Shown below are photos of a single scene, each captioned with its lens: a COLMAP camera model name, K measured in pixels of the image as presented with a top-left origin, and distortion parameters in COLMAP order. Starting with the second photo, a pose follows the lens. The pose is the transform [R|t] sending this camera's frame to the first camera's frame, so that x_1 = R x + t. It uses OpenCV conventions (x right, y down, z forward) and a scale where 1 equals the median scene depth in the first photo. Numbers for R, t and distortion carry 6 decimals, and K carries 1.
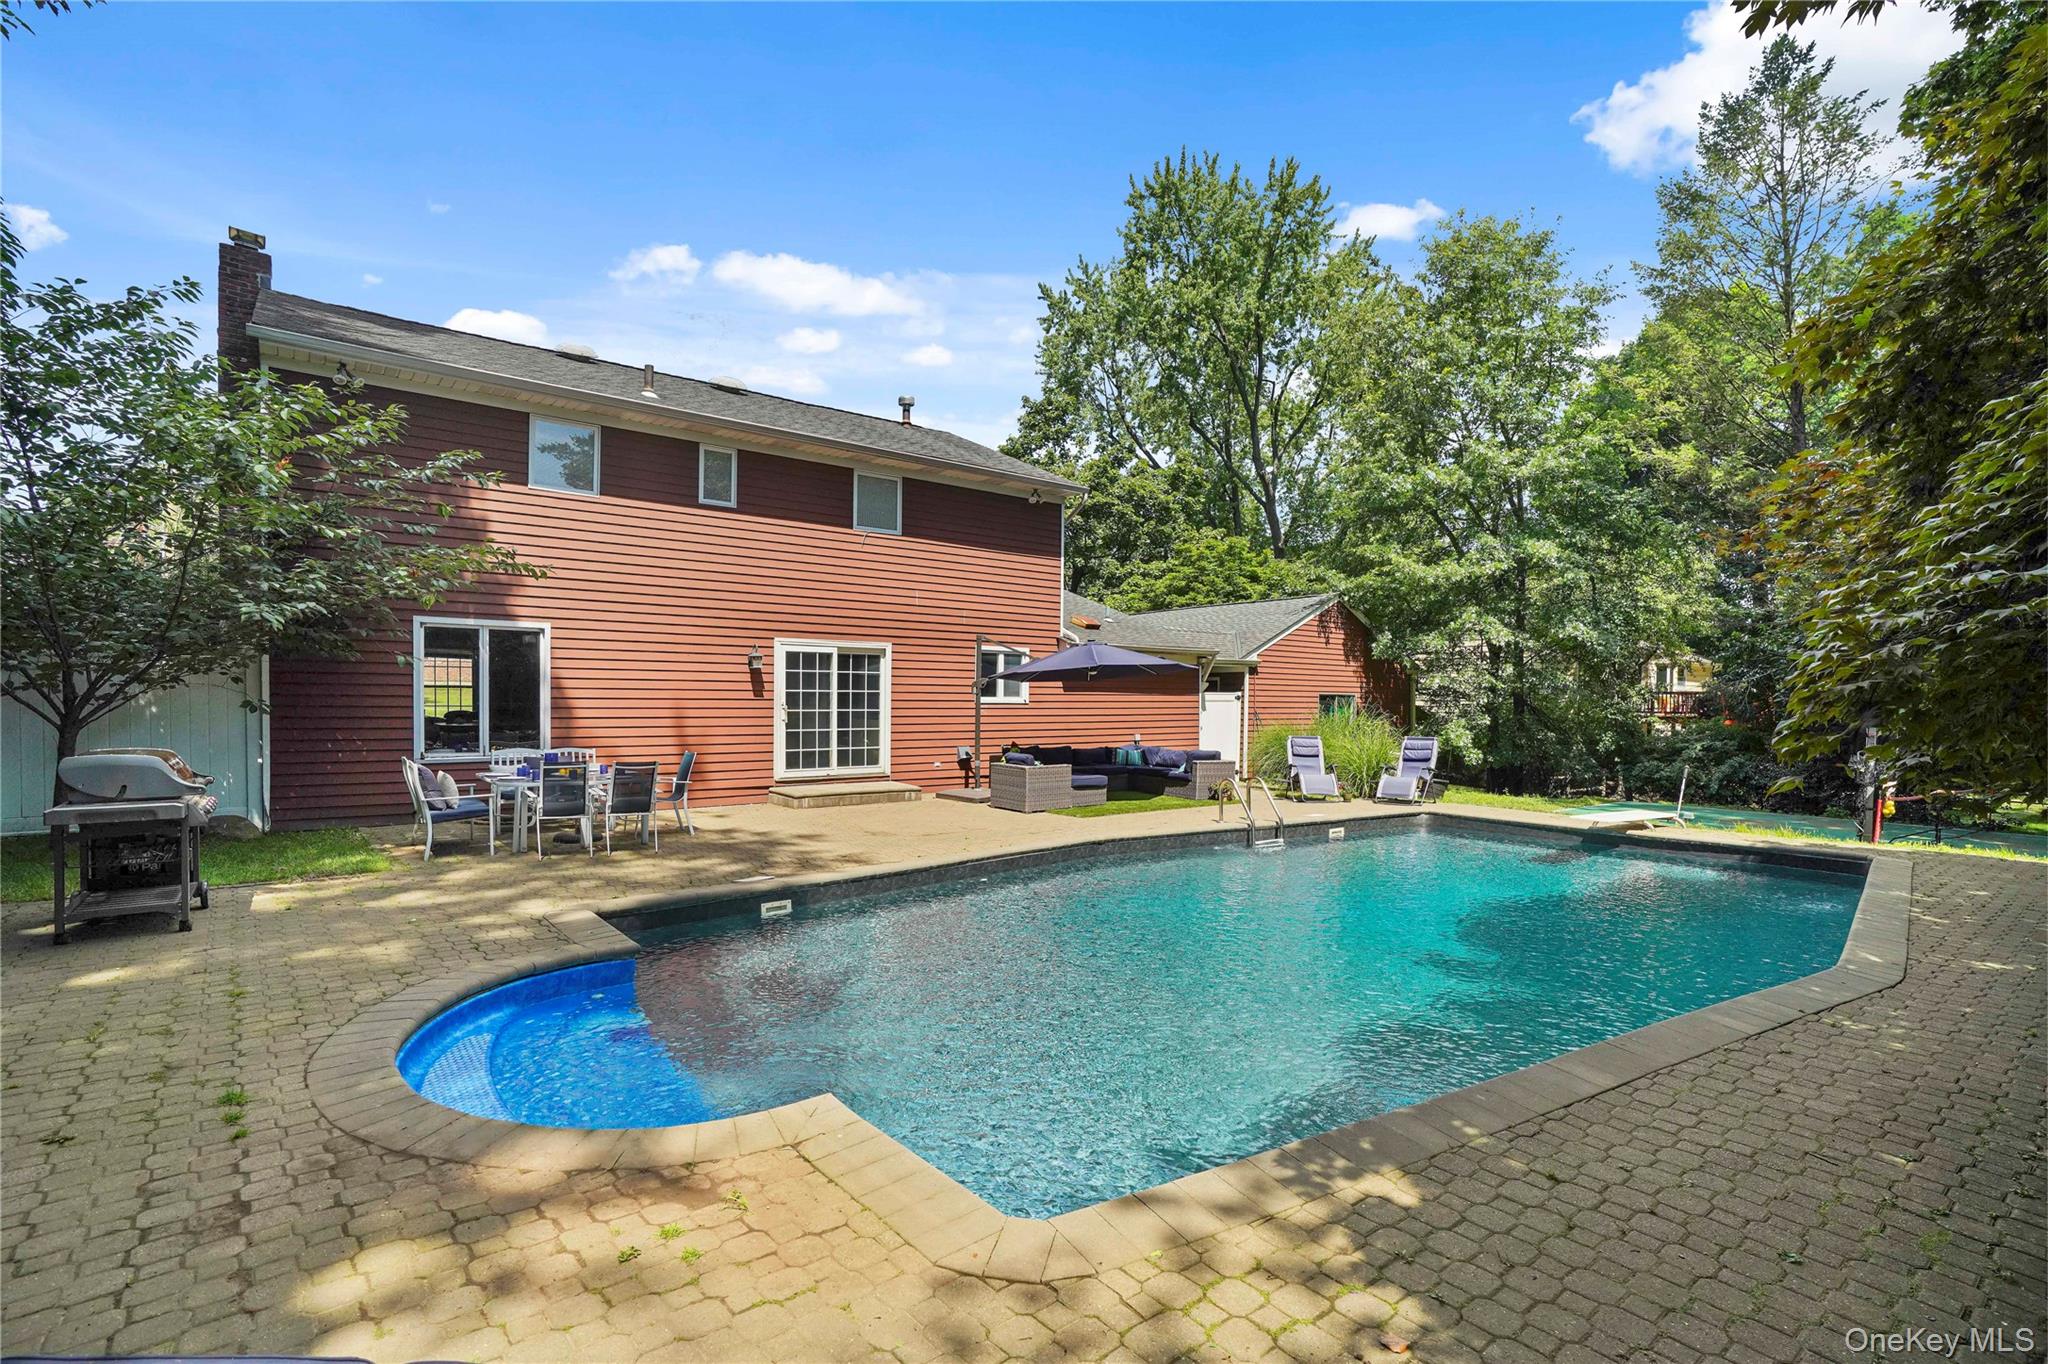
lens RADIAL K [[936.3, 0, 1024.5], [0, 936.3, 714.9], [0, 0, 1]] dist [-0.041058, 0.000074]
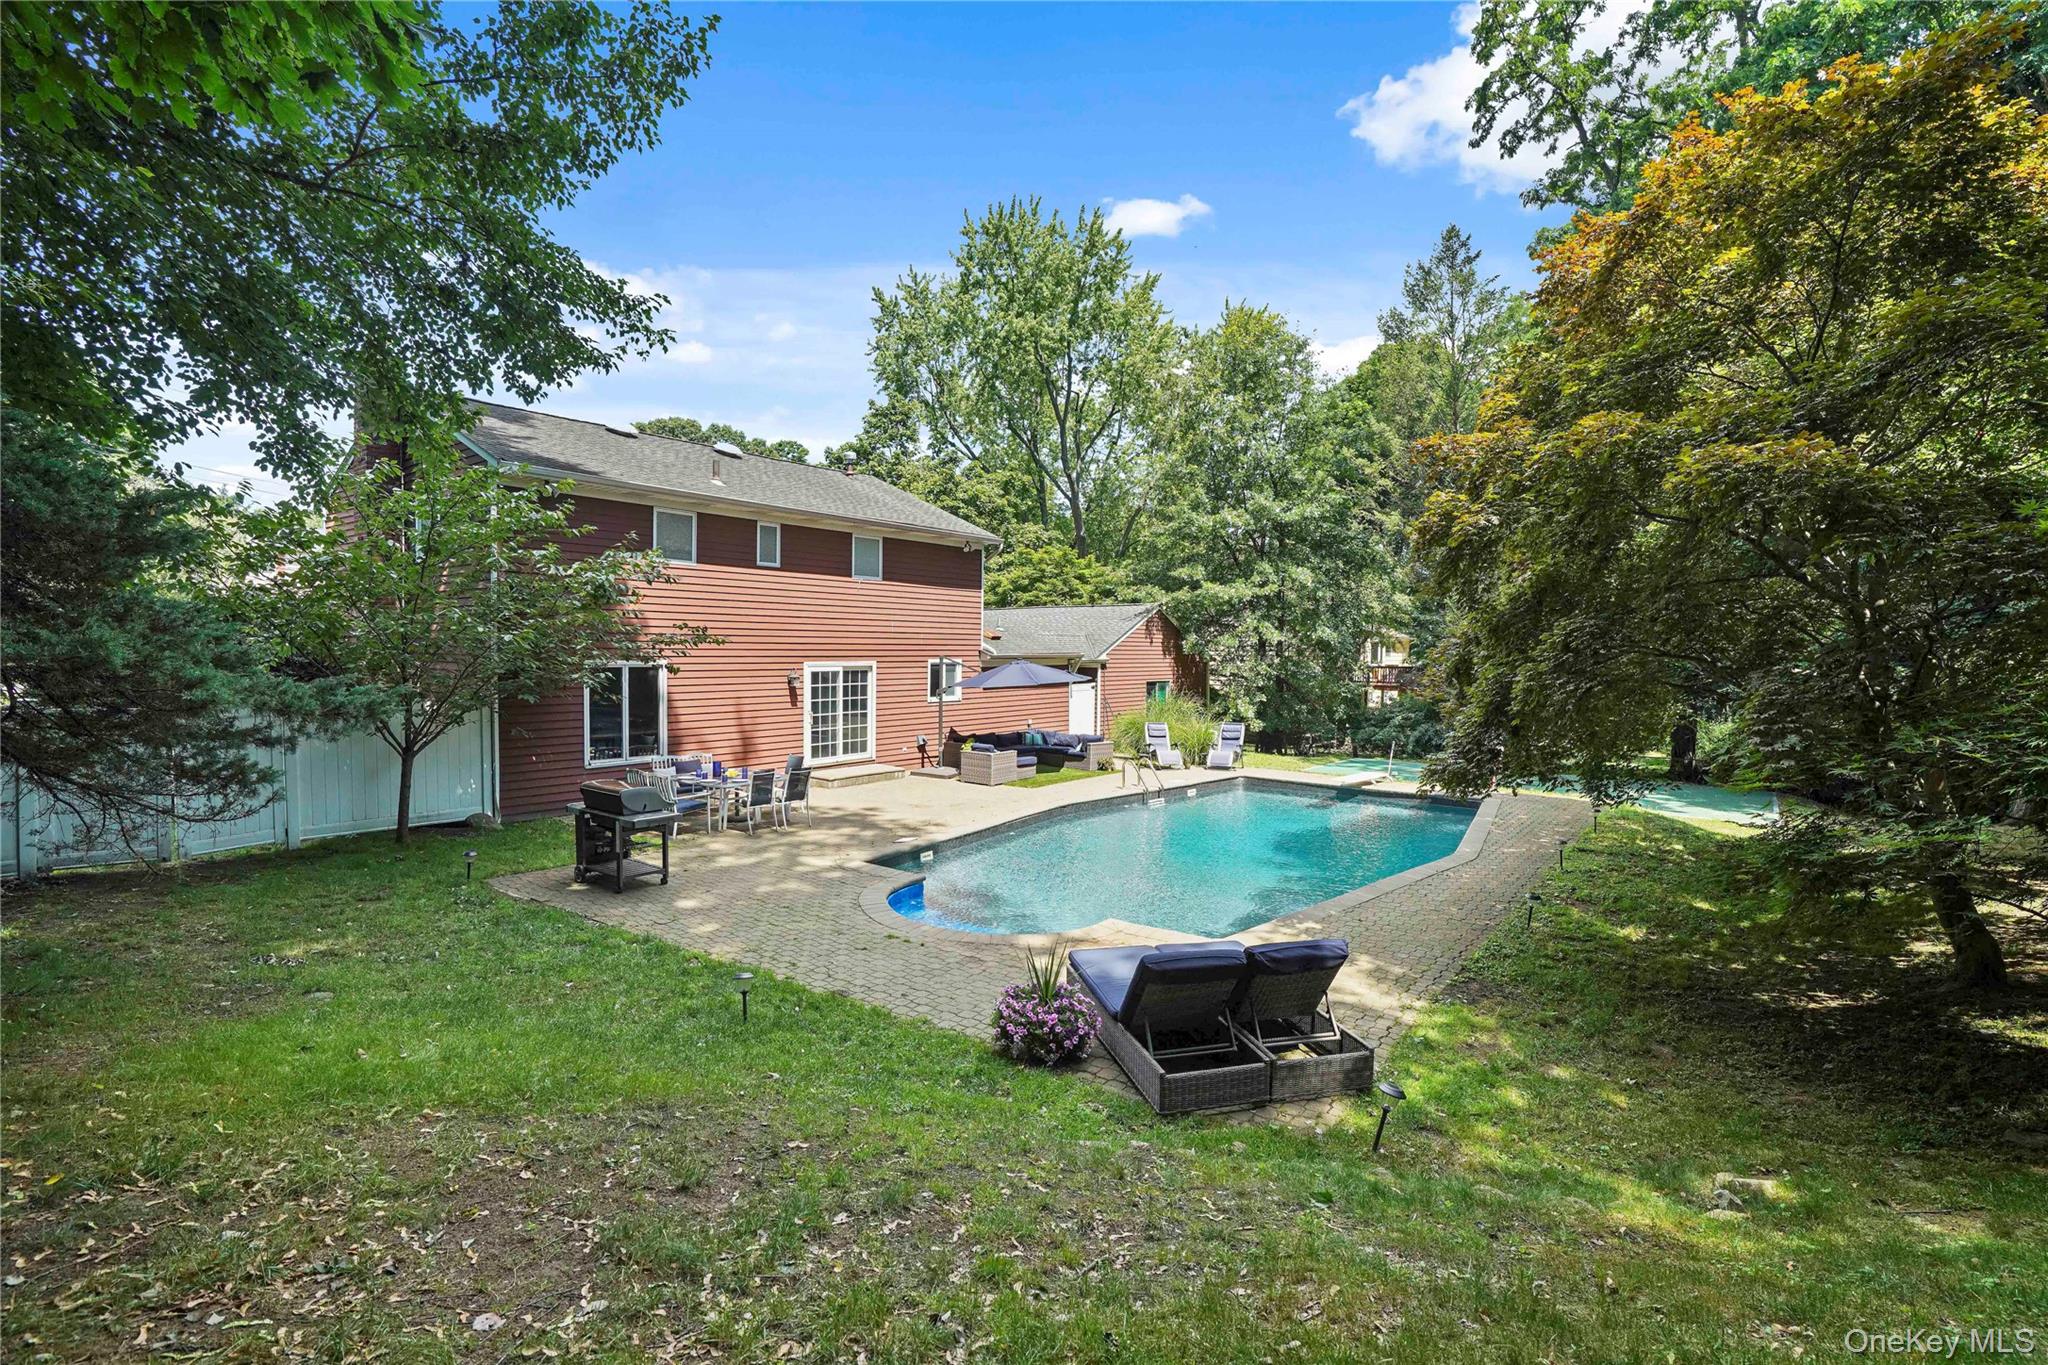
lens RADIAL K [[951.6, 0, 1024.0], [0, 951.6, 682.5], [0, 0, 1]] dist [-0.091546, -0.000065]
pose [[0.967959, -0.005404, 0.251052, -0.238765], [-0.000558, 0.999720, 0.023672, -0.067253], [-0.251109, -0.023054, 0.967684, -0.320951]]
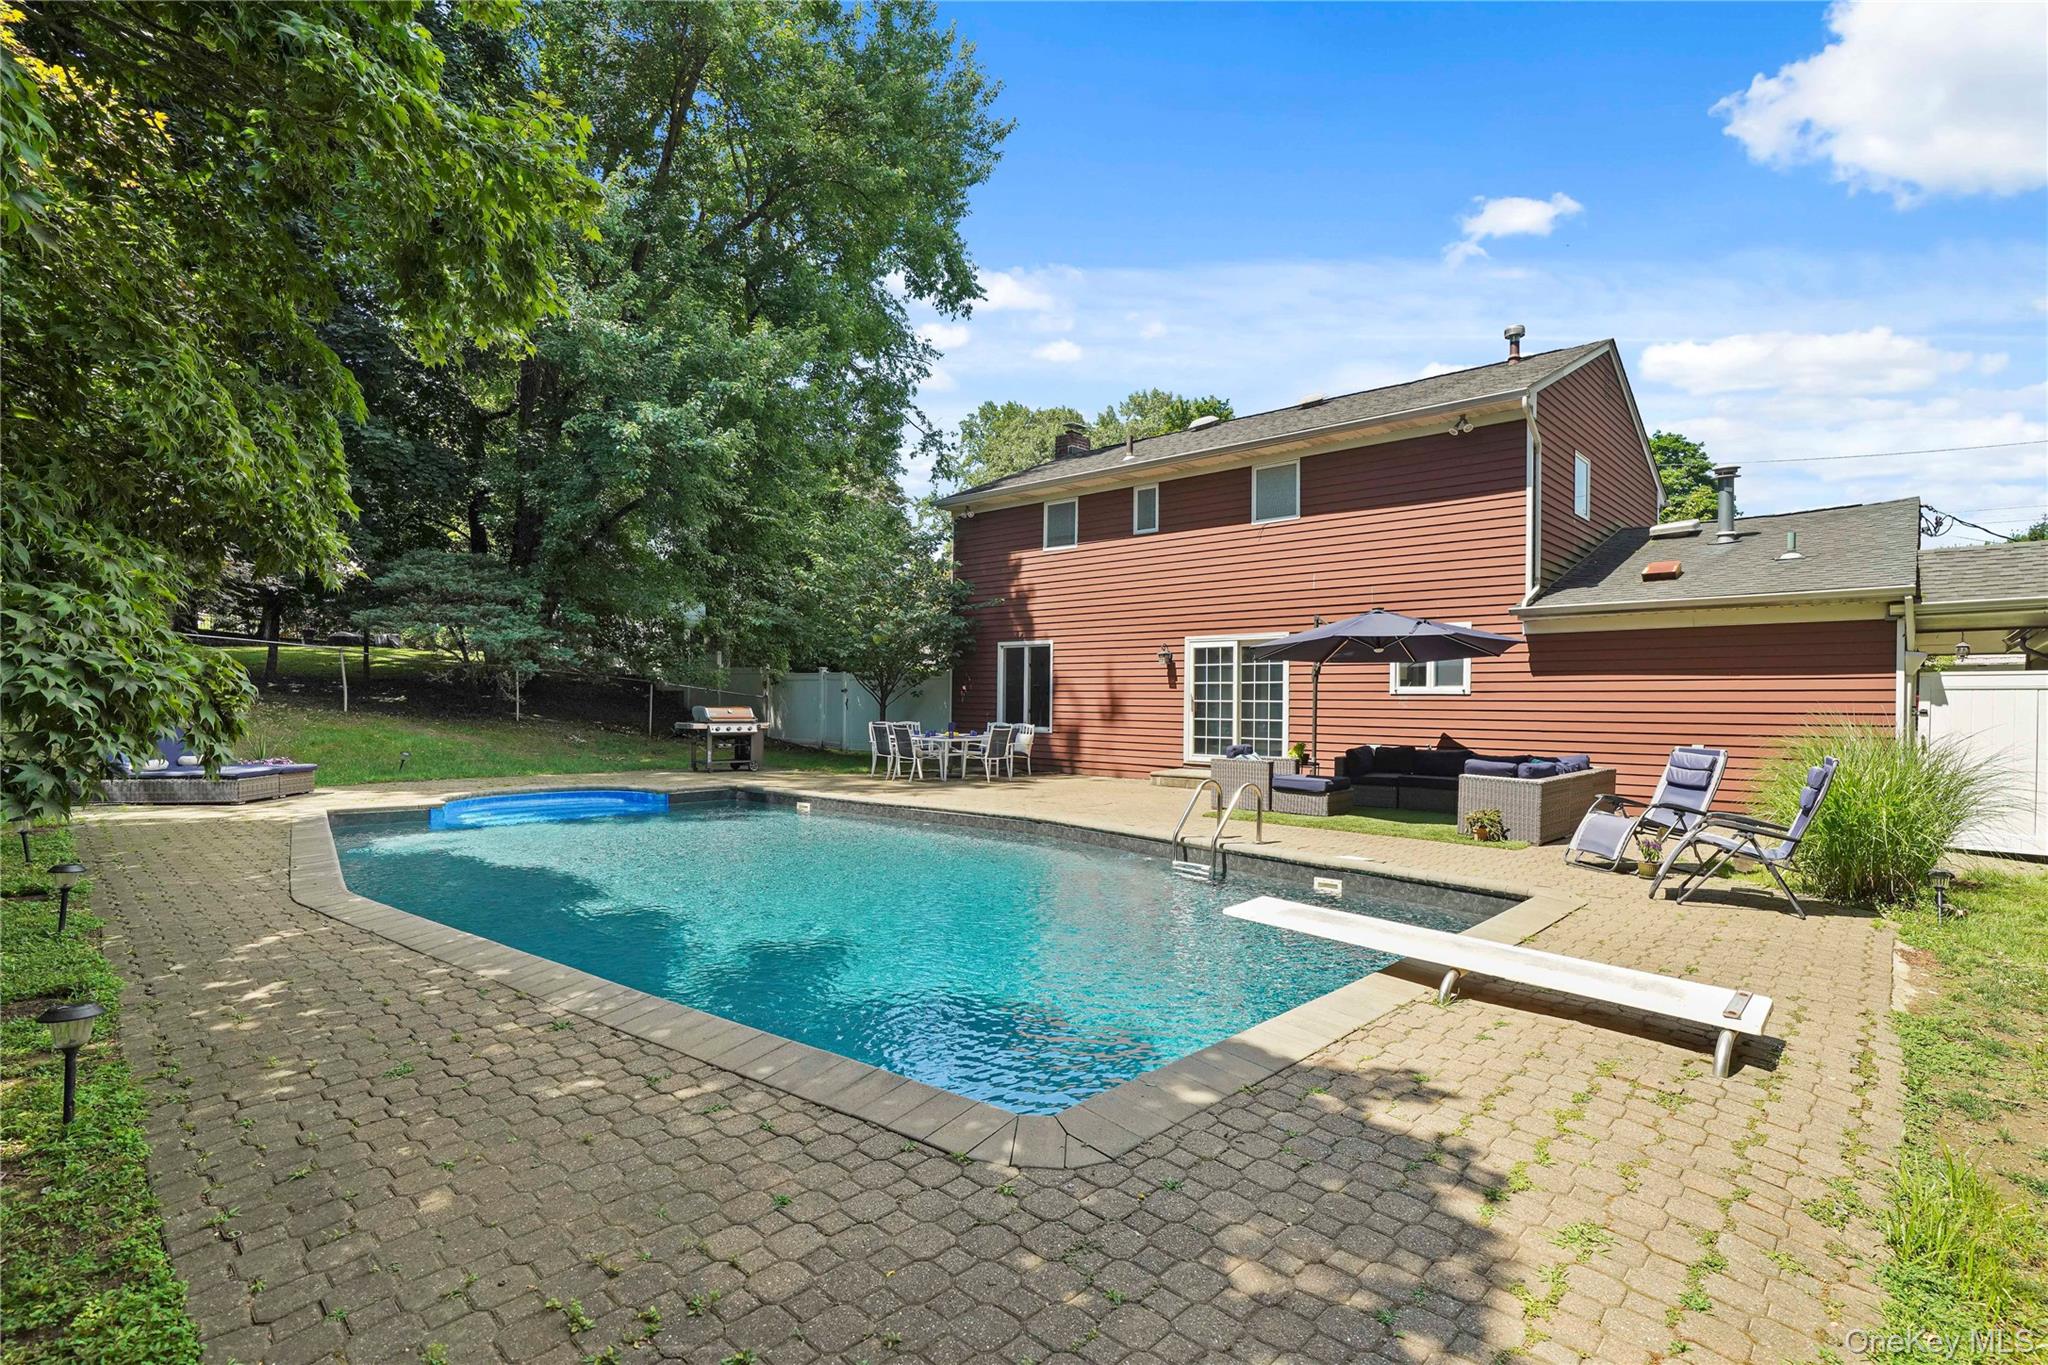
lens RADIAL K [[951.6, 0, 1024.0], [0, 951.6, 682.5], [0, 0, 1]] dist [-0.091546, -0.000065]
pose [[0.106873, -0.012198, -0.994198, 0.676654], [-0.013585, 0.999813, -0.013727, -0.006606], [0.994180, 0.014973, 0.106687, 0.535991]]
